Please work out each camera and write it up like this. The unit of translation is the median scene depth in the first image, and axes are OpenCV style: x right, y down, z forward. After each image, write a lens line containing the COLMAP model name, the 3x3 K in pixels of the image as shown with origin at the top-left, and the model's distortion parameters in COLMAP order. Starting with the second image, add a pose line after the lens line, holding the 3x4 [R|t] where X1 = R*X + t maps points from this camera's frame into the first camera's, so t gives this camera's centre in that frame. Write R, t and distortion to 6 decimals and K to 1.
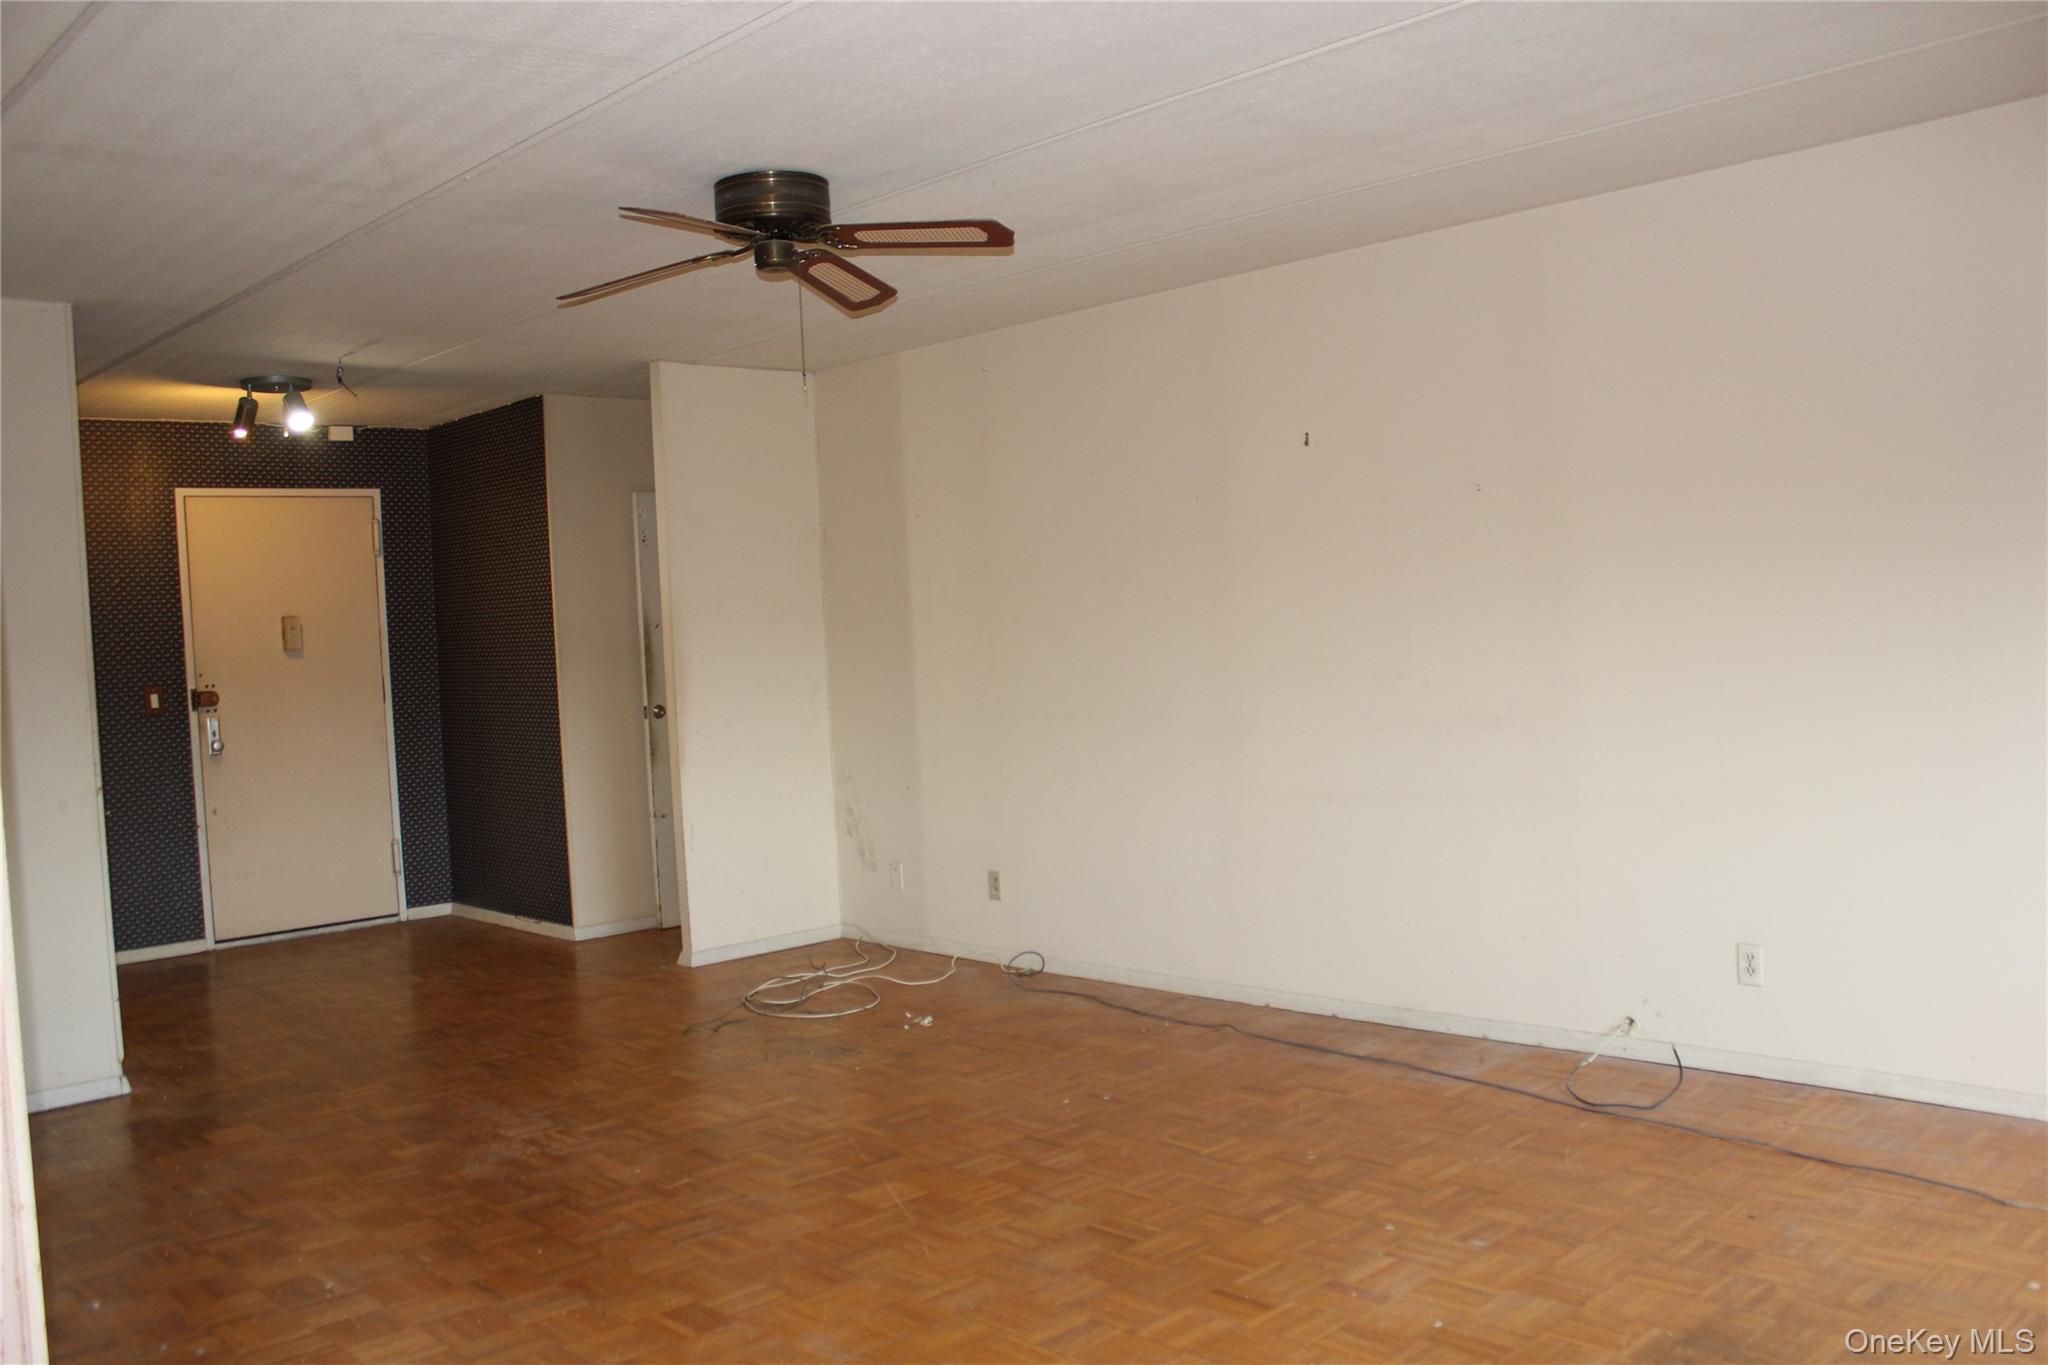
lens RADIAL K [[1691.2, 0, 1024.0], [0, 1691.2, 682.5], [0, 0, 1]] dist [-0.126936, 0.112400]
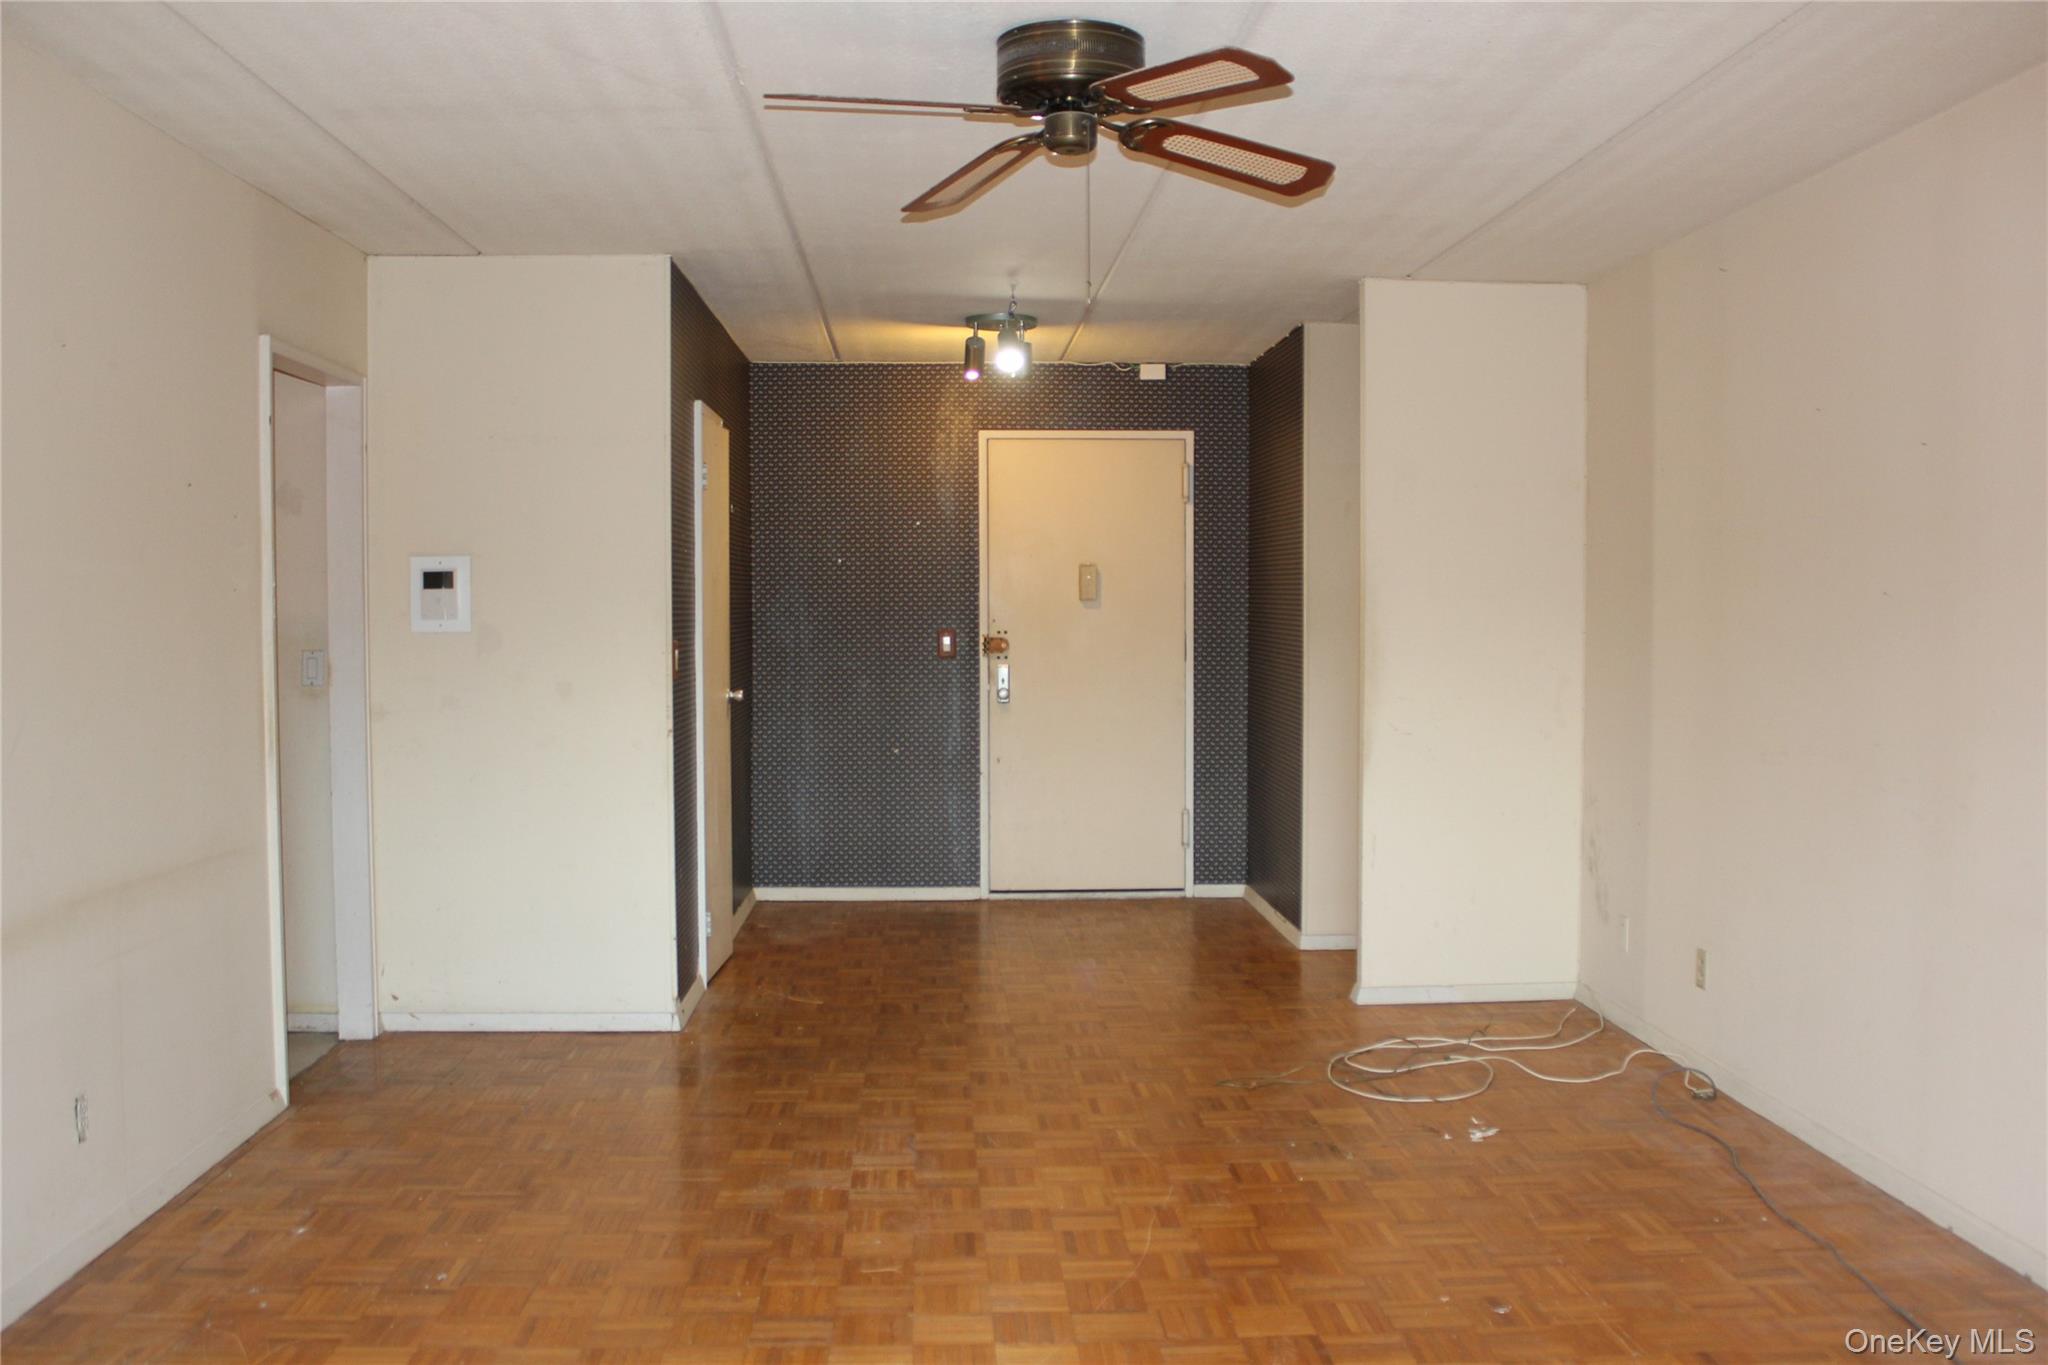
lens RADIAL K [[1799.6, 0, 1024.0], [0, 1799.6, 682.5], [0, 0, 1]] dist [-0.136605, 0.140460]
pose [[0.774732, 0.077358, -0.627540, 0.196312], [-0.061304, 0.997002, 0.047218, -0.019984], [0.629311, 0.001889, 0.777151, 0.181291]]
